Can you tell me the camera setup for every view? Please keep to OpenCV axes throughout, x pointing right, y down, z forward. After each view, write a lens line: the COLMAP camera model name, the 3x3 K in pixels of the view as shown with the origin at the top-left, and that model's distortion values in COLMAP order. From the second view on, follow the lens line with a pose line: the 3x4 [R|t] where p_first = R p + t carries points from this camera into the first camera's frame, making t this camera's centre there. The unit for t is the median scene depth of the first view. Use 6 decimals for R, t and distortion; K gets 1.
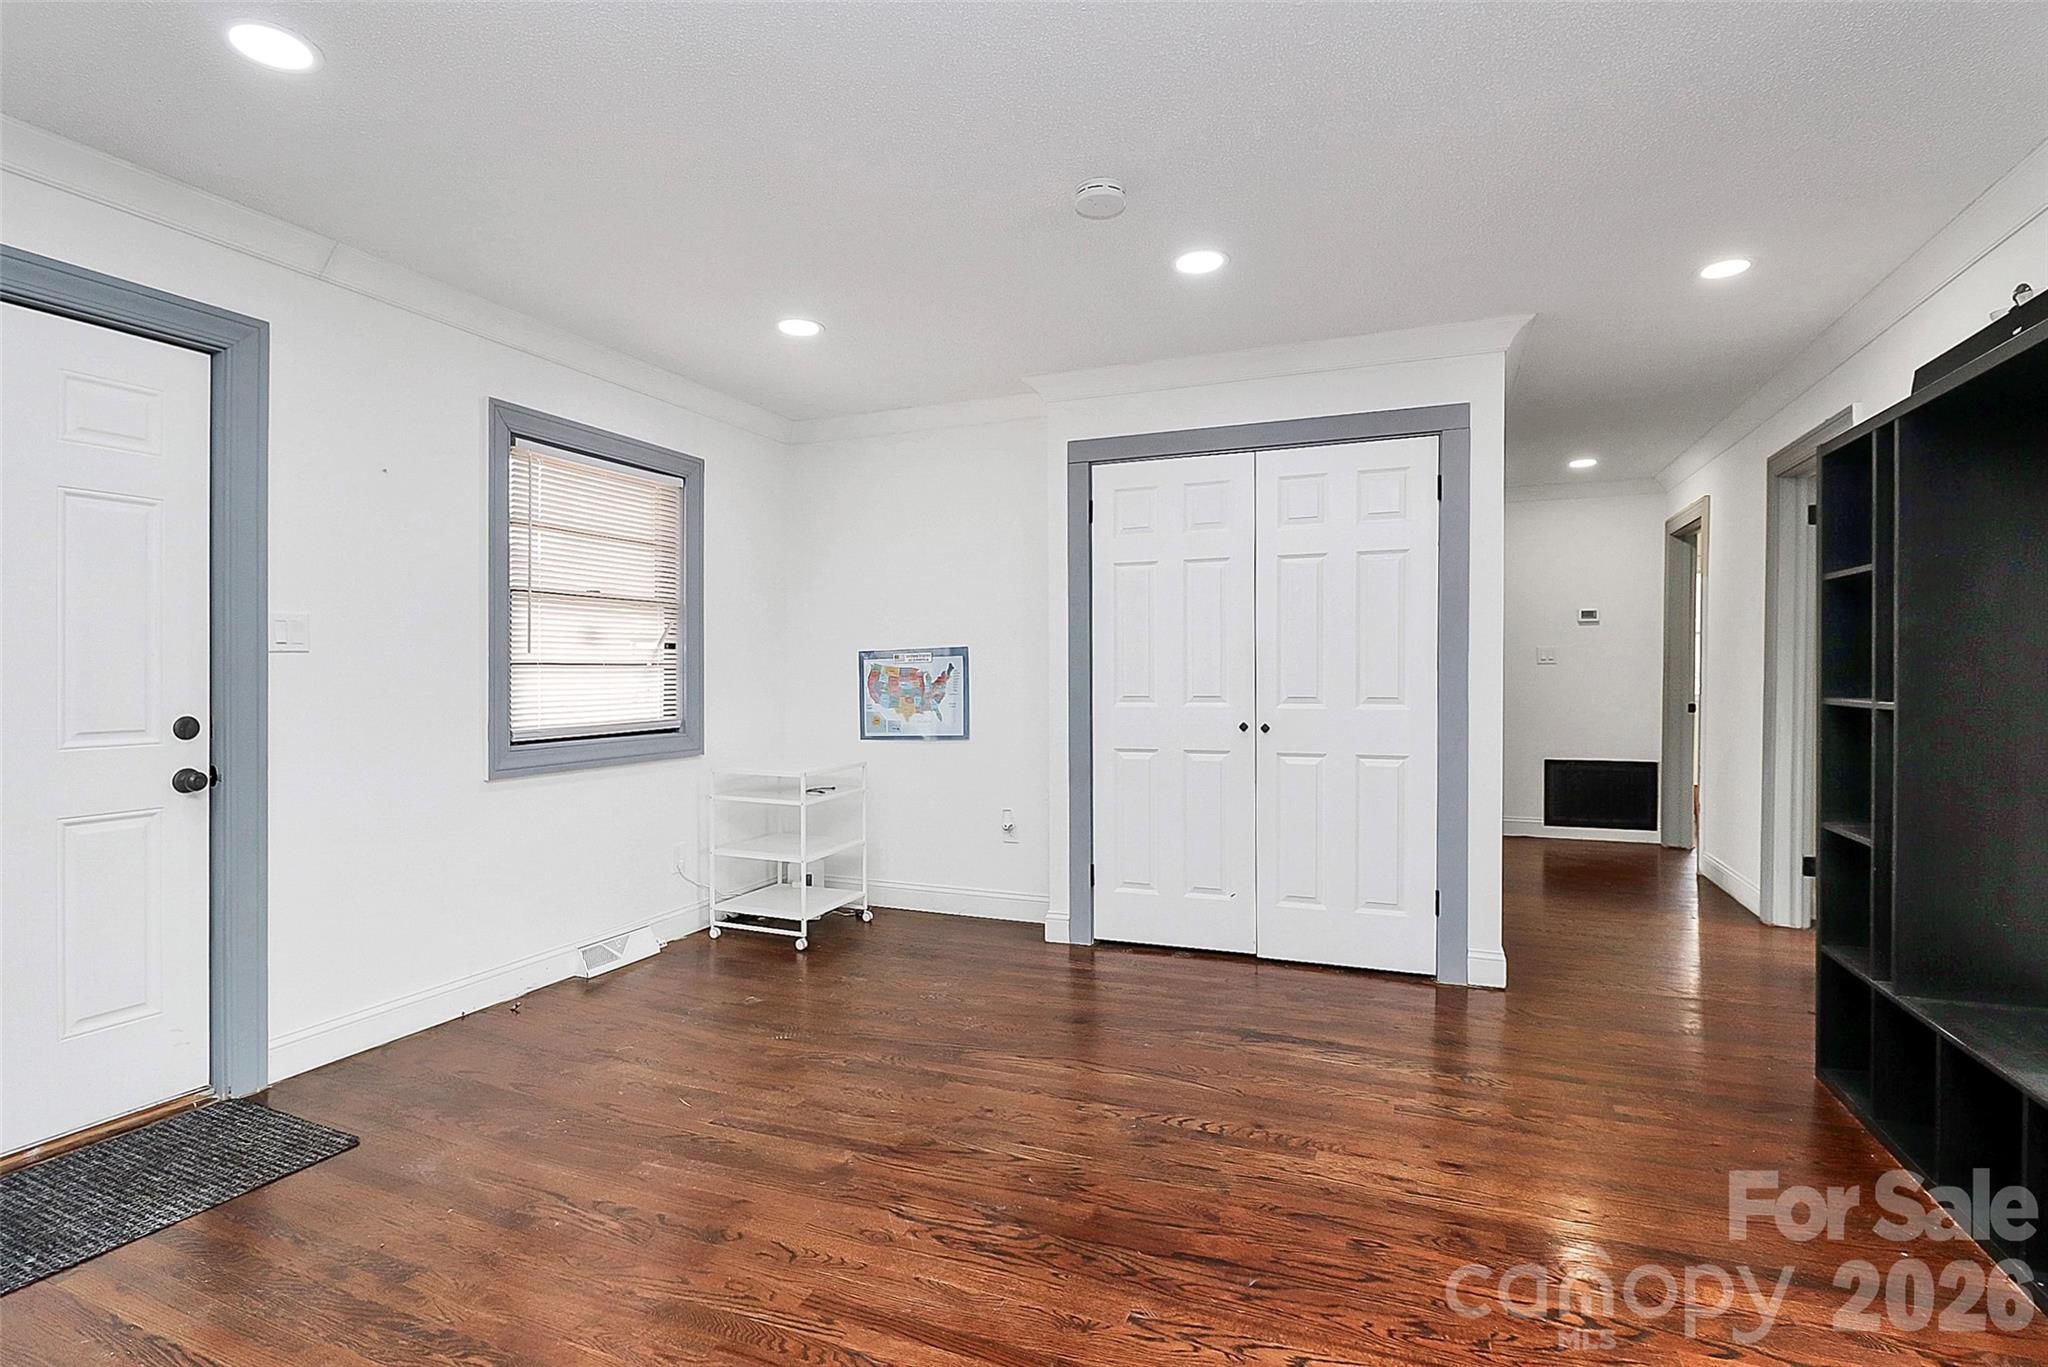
lens RADIAL K [[989.8, 0, 1019.7], [0, 989.8, 668.4], [0, 0, 1]] dist [-0.002313, -0.009344]
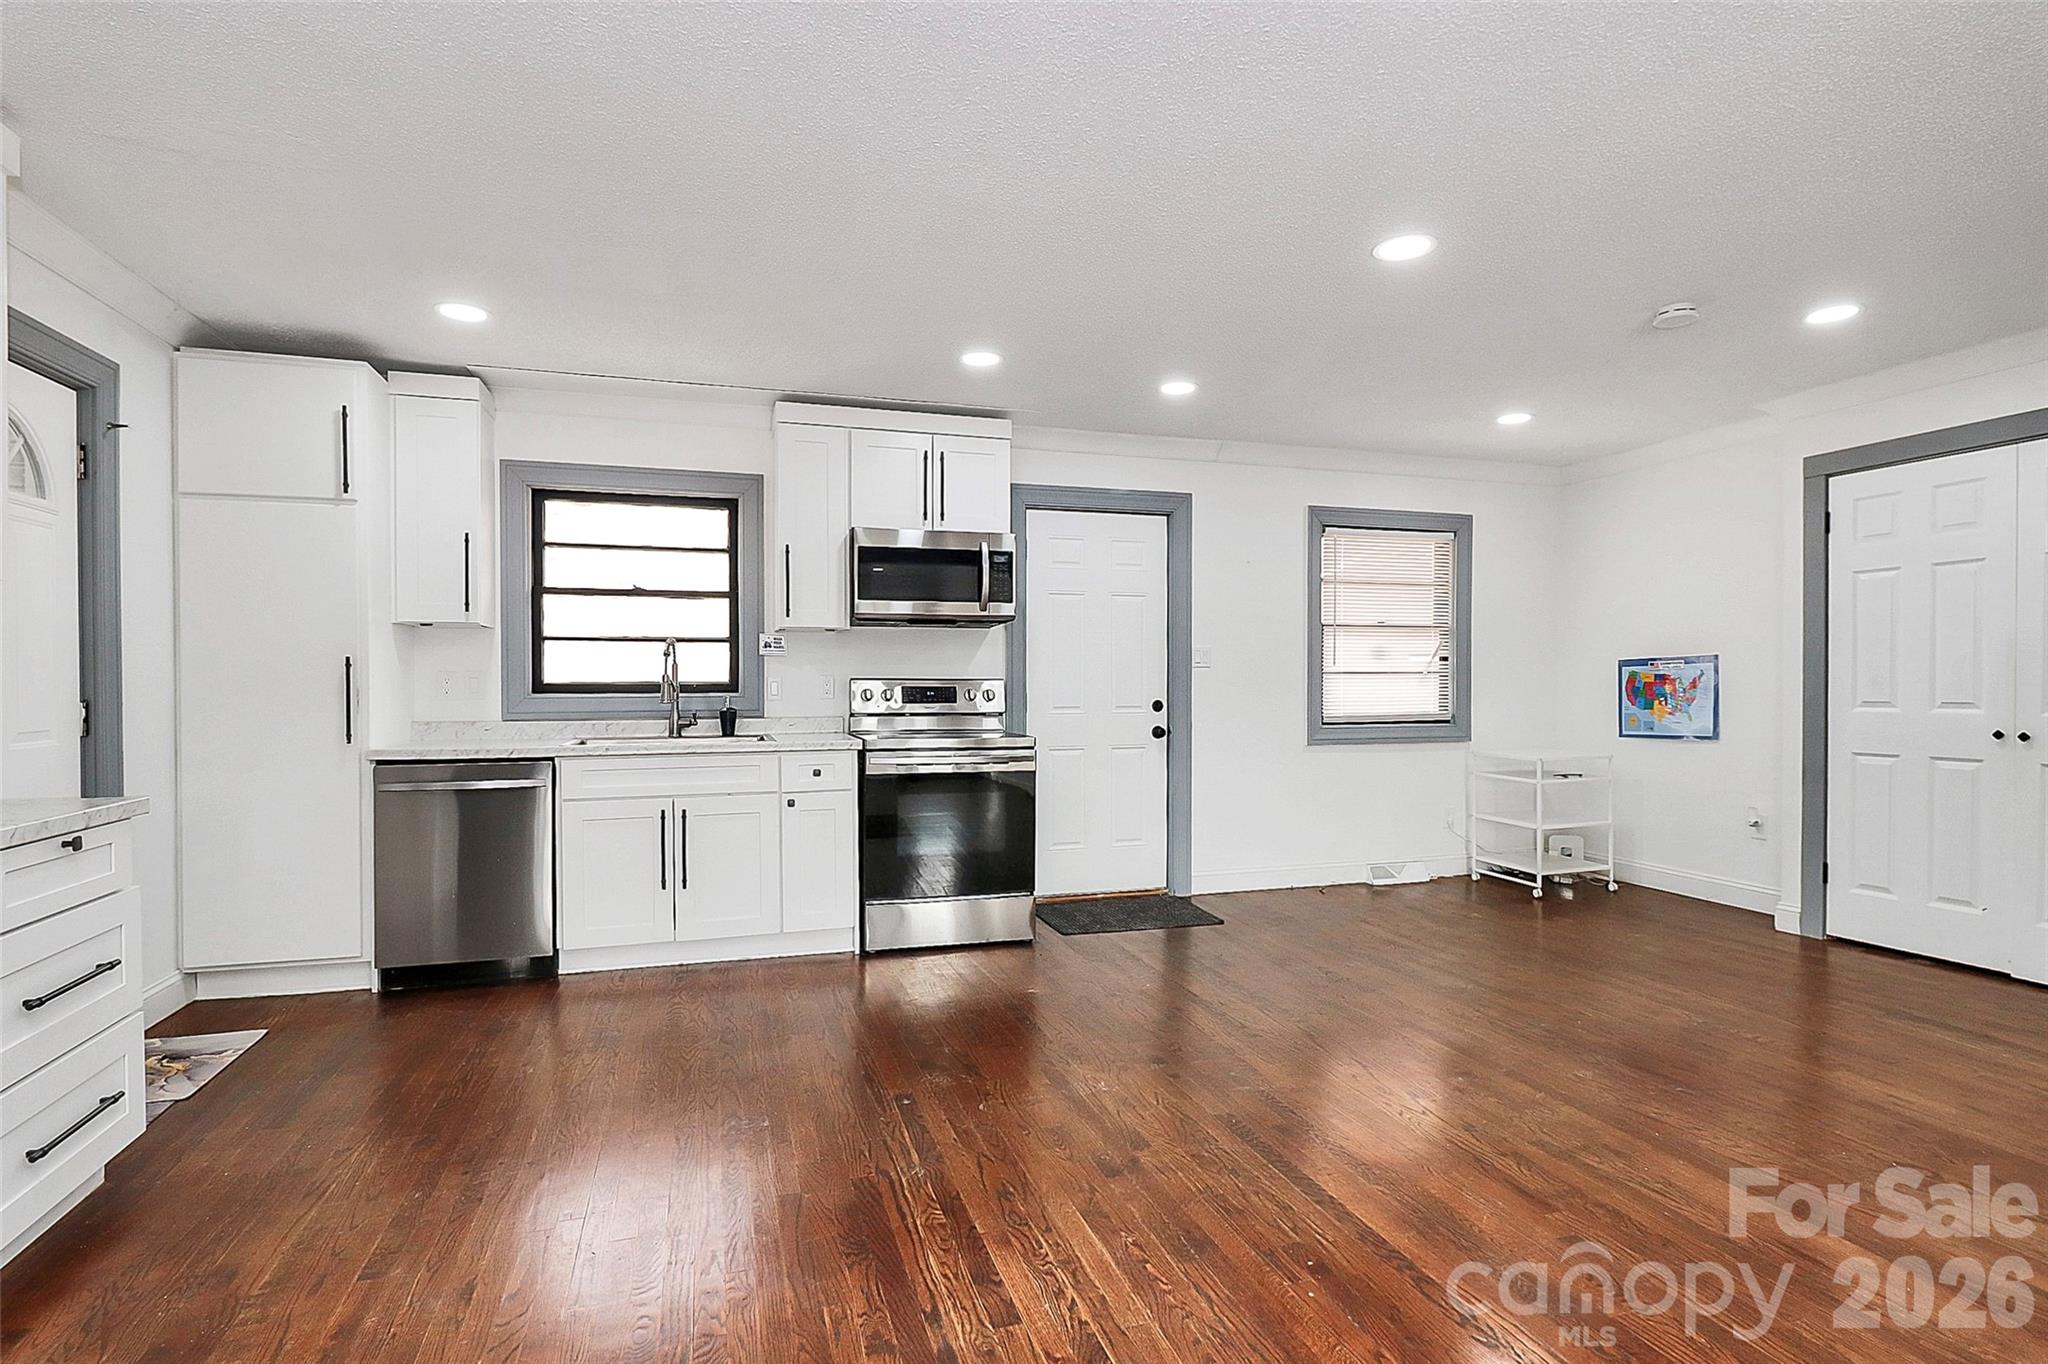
lens RADIAL K [[989.8, 0, 1024.7], [0, 989.8, 687.3], [0, 0, 1]] dist [-0.002313, -0.009344]
pose [[0.638063, 0.006776, -0.769954, 0.359661], [0.002727, 0.999935, 0.011060, -0.000167], [0.769979, -0.009157, 0.638003, -0.335173]]
